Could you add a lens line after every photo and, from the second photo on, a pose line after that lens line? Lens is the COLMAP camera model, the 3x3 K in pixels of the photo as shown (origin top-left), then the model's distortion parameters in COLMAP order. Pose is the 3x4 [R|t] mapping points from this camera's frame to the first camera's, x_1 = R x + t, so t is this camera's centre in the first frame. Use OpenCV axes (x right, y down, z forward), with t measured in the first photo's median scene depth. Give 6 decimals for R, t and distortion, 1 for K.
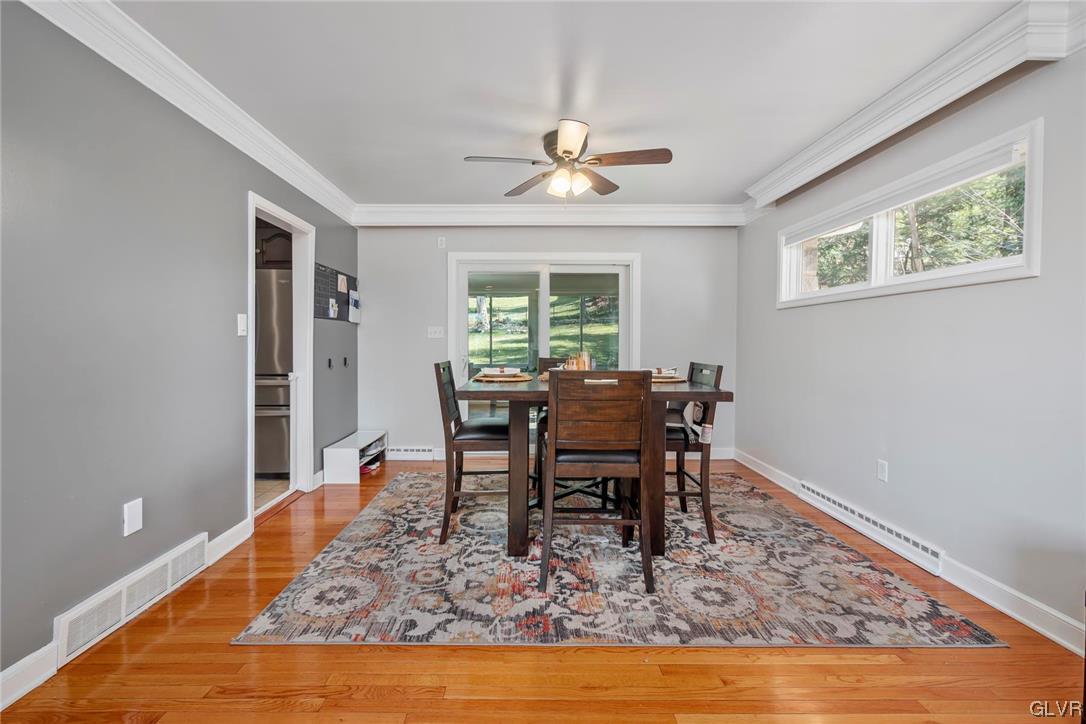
lens RADIAL K [[468.6, 0, 529.8], [0, 468.6, 347.5], [0, 0, 1]] dist [-0.002242, -0.000323]
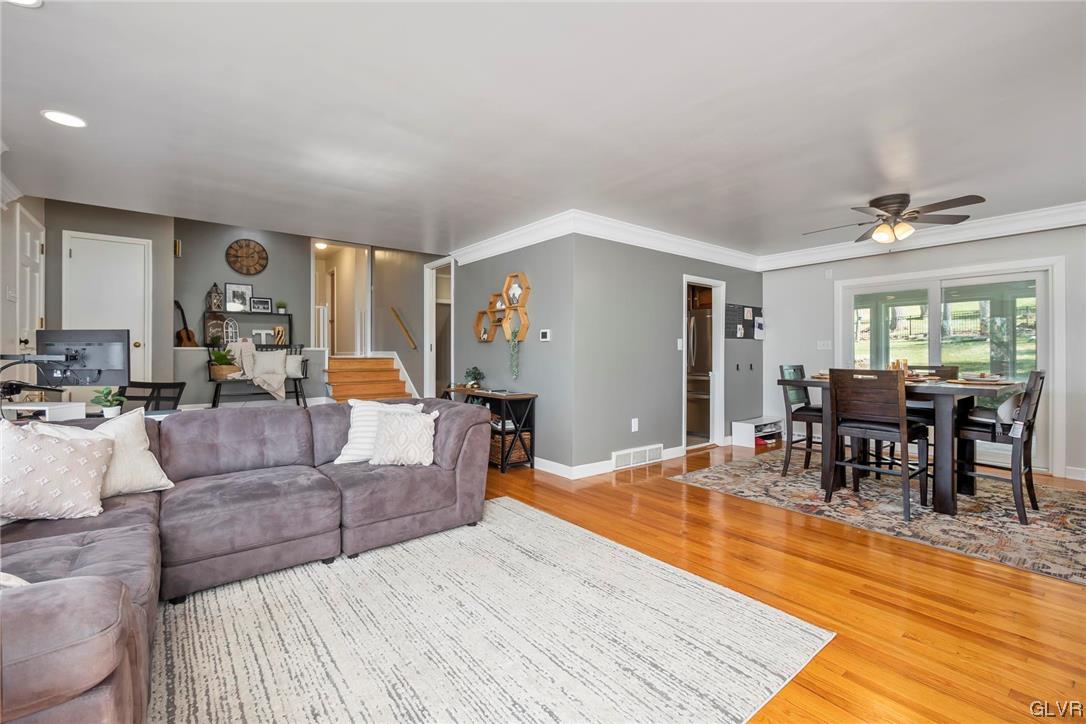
lens RADIAL K [[468.6, 0, 529.8], [0, 468.6, 347.5], [0, 0, 1]] dist [-0.002242, -0.000323]
pose [[0.594869, -0.015305, -0.803677, 0.565871], [-0.006686, 0.999690, -0.023987, 0.014617], [0.803795, 0.019643, 0.594582, -0.641097]]
